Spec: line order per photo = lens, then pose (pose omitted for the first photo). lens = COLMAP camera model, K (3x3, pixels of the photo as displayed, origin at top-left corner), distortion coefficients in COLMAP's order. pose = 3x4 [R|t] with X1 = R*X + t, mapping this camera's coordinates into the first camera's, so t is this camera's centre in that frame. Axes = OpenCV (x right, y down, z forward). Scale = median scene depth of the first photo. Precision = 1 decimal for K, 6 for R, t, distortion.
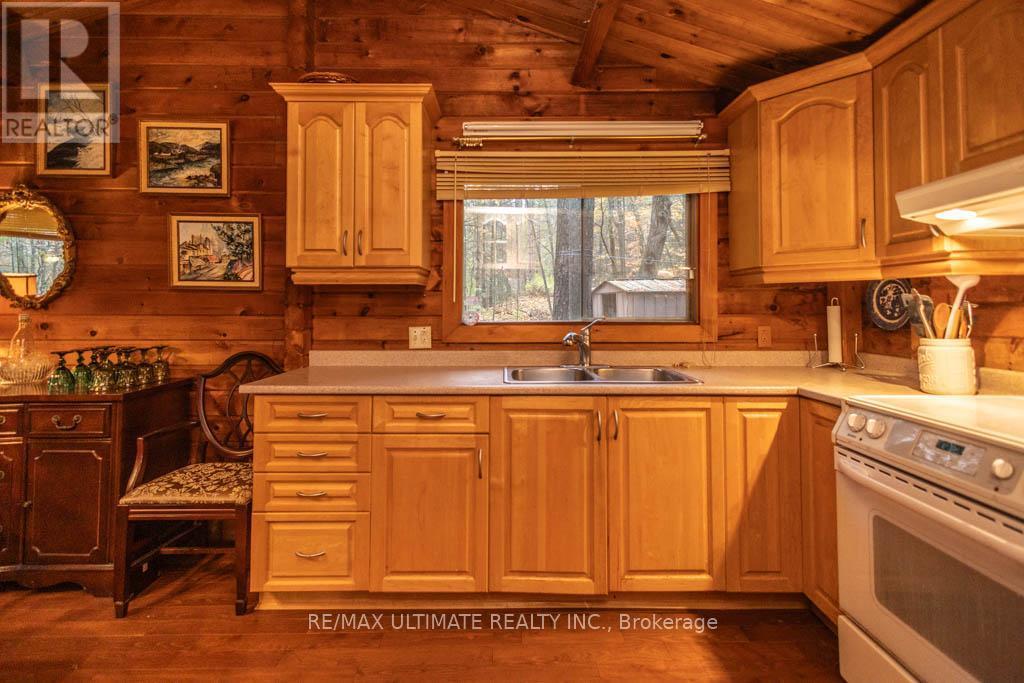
lens RADIAL K [[482.2, 0, 491.3], [0, 482.2, 293.3], [0, 0, 1]] dist [0.023567, -0.008182]
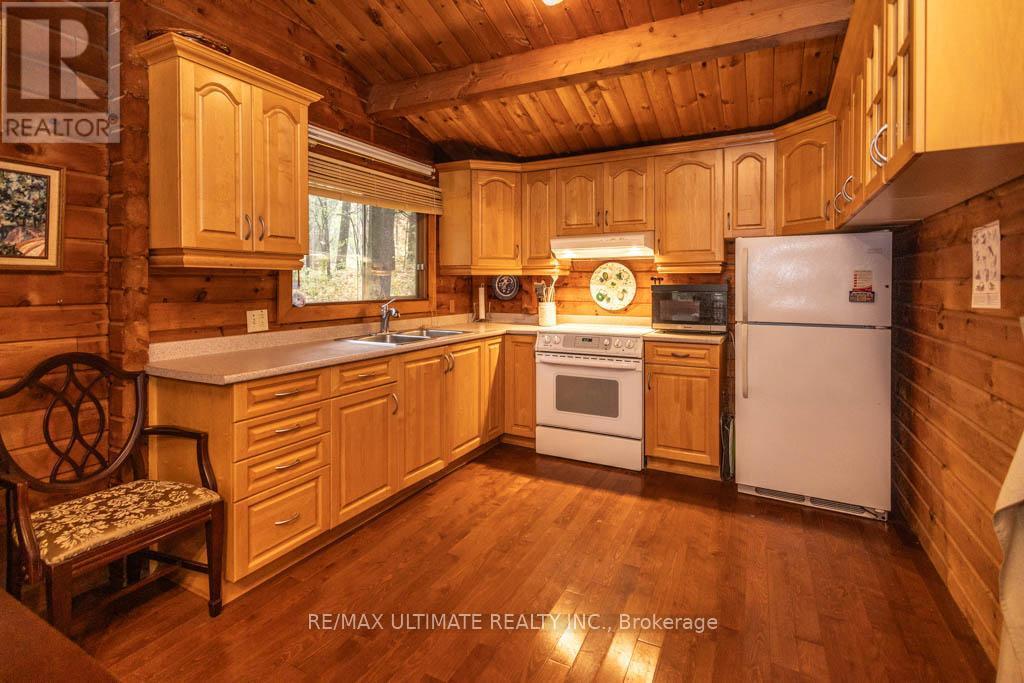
lens RADIAL K [[490.7, 0, 514.6], [0, 490.7, 284.4], [0, 0, 1]] dist [0.011940, 0.000560]
pose [[0.468052, -0.000773, 0.883701, -0.826250], [-0.024164, 0.999614, 0.013673, -0.012911], [-0.883370, -0.027754, 0.467853, 0.035944]]
